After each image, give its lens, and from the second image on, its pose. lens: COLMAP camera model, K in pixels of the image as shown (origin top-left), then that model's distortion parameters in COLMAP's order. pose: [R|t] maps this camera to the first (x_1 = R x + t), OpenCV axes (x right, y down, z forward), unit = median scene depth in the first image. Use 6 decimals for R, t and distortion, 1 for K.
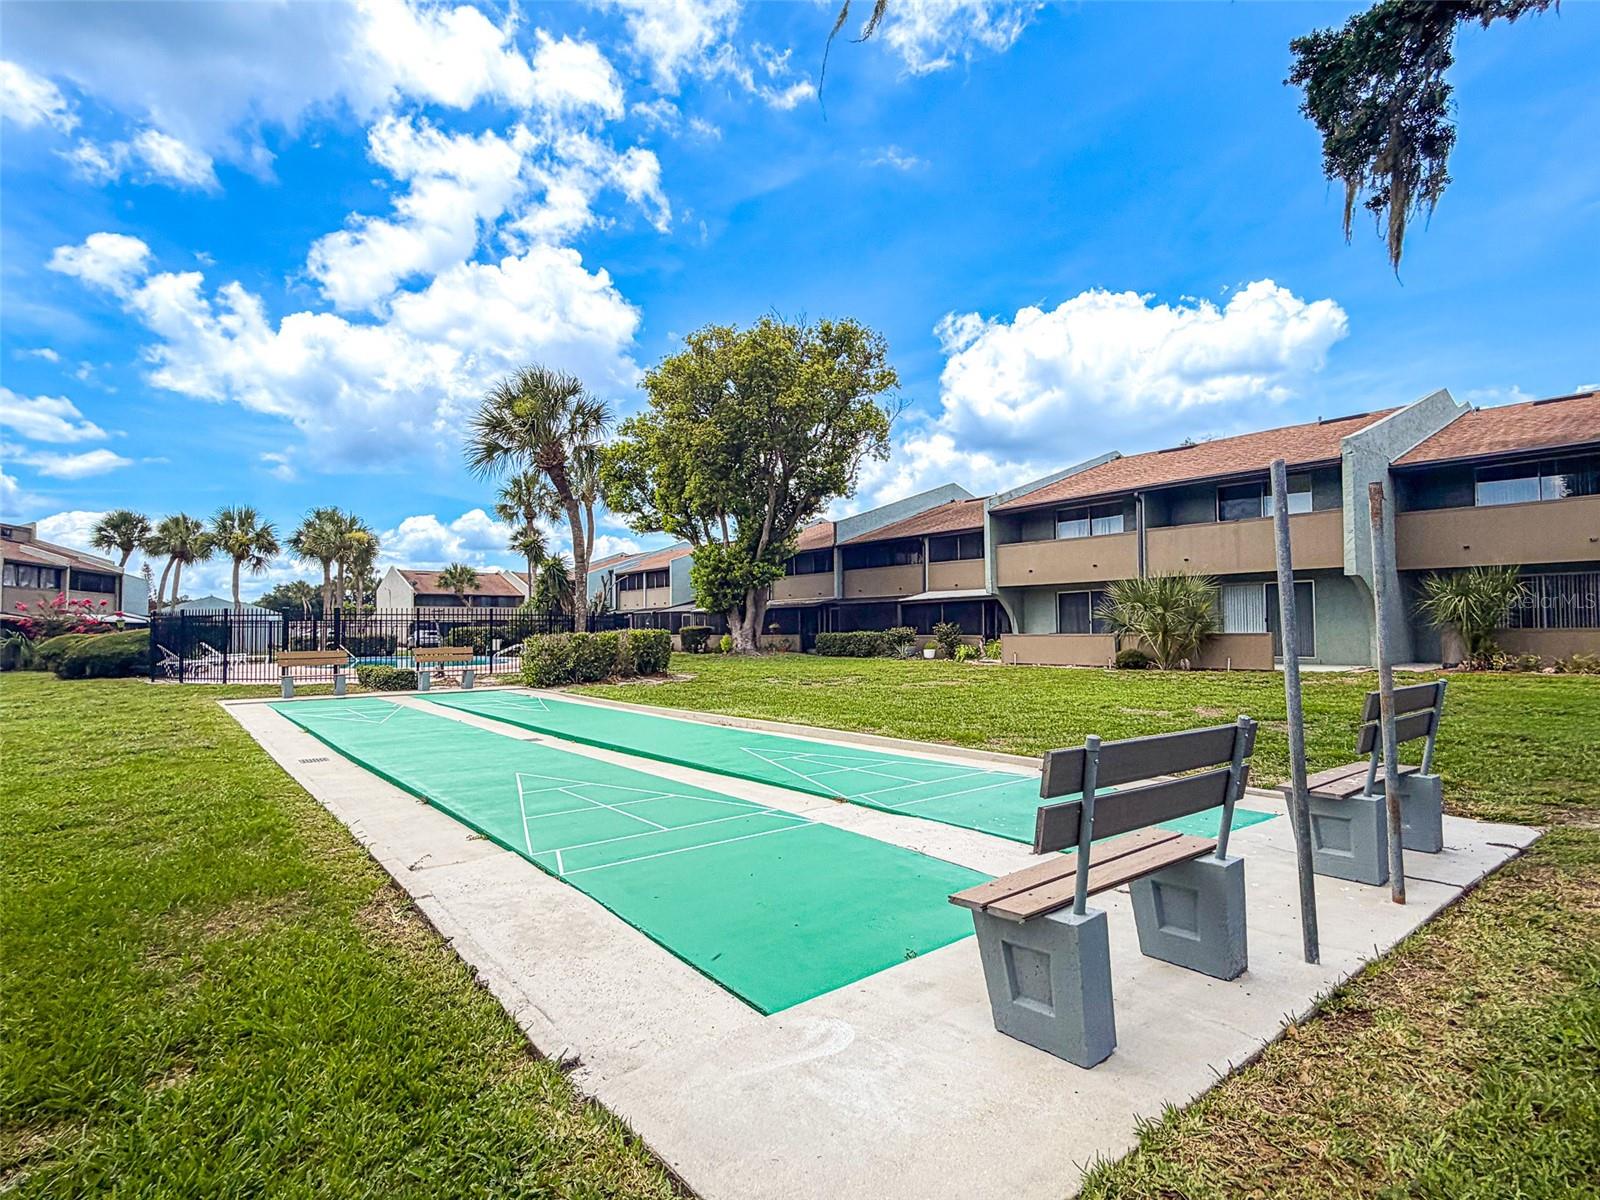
lens RADIAL K [[815.9, 0, 806.7], [0, 815.9, 589.7], [0, 0, 1]] dist [-0.002452, -0.001179]
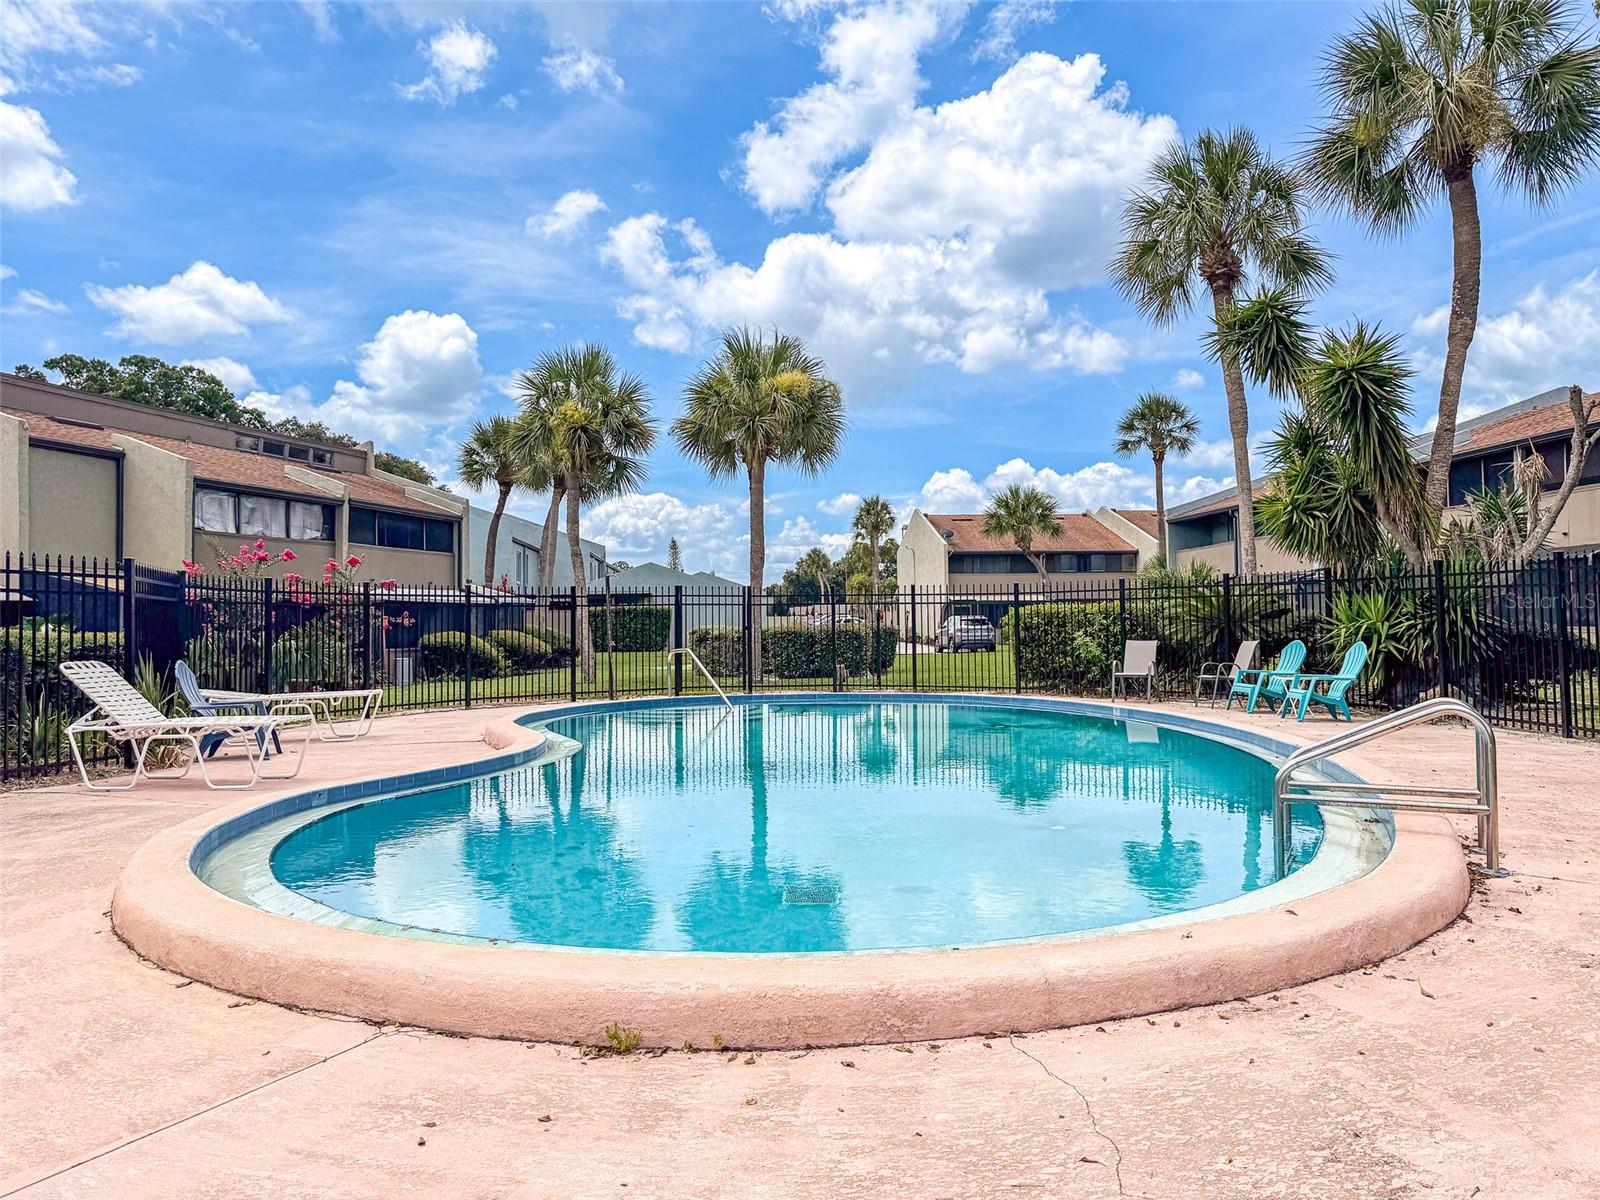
lens RADIAL K [[1136.5, 0, 807.2], [0, 1136.5, 591.0], [0, 0, 1]] dist [-0.027790, 0.019272]
pose [[0.832813, -0.011000, -0.553445, -0.168285], [0.027067, 0.999416, 0.020866, 0.017758], [0.552892, -0.032358, 0.832624, 0.383073]]
